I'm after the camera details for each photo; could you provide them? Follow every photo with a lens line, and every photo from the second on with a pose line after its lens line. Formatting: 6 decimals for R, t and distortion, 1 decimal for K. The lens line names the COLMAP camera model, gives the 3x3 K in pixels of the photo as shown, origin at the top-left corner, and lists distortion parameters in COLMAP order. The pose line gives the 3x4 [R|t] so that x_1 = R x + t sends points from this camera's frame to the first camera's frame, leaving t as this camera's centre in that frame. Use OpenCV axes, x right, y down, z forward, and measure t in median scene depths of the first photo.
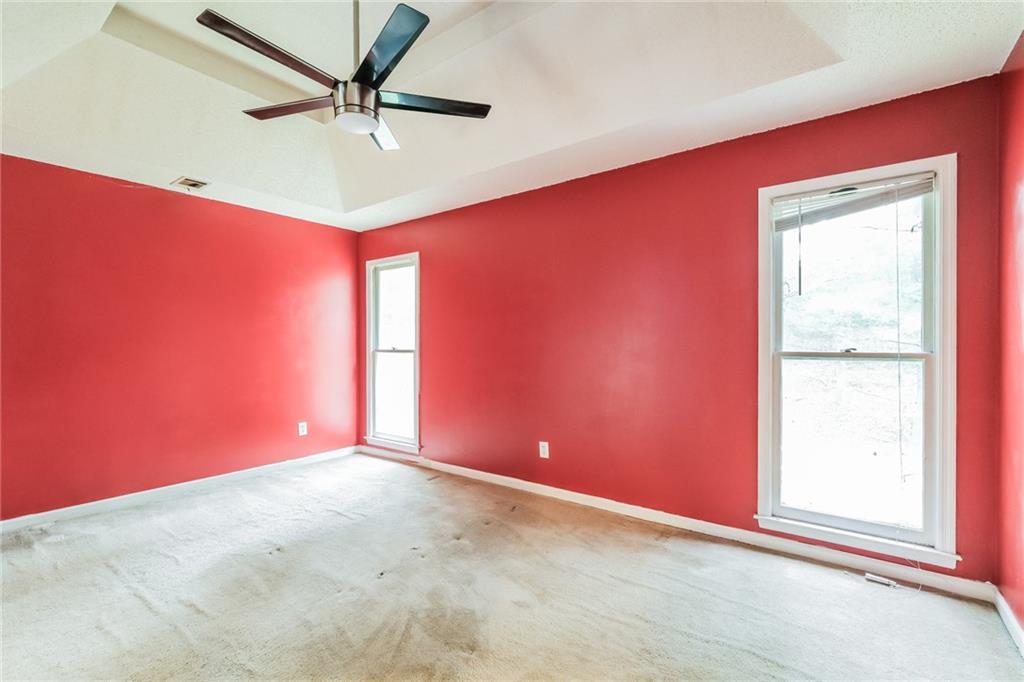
lens RADIAL K [[447.6, 0, 510.6], [0, 447.6, 344.4], [0, 0, 1]] dist [0.003830, 0.000181]
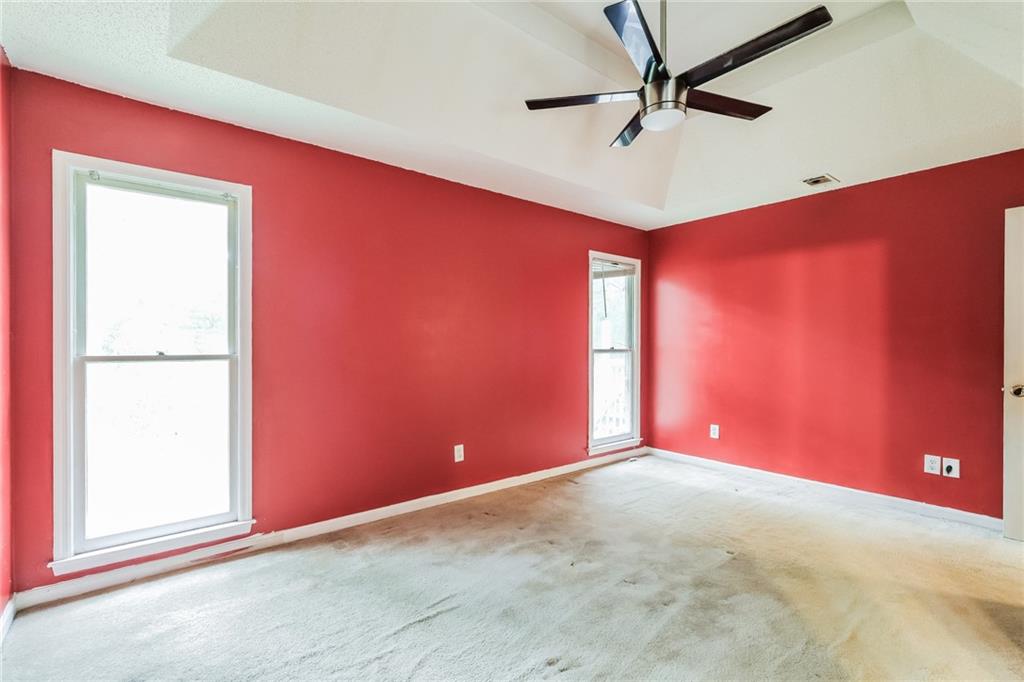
lens RADIAL K [[456.2, 0, 510.8], [0, 456.2, 347.1], [0, 0, 1]] dist [-0.001166, -0.000281]
pose [[0.261757, -0.003707, 0.965127, -0.841511], [0.002167, 0.999992, 0.003253, 0.001691], [-0.965131, 0.001240, 0.261763, 0.624450]]
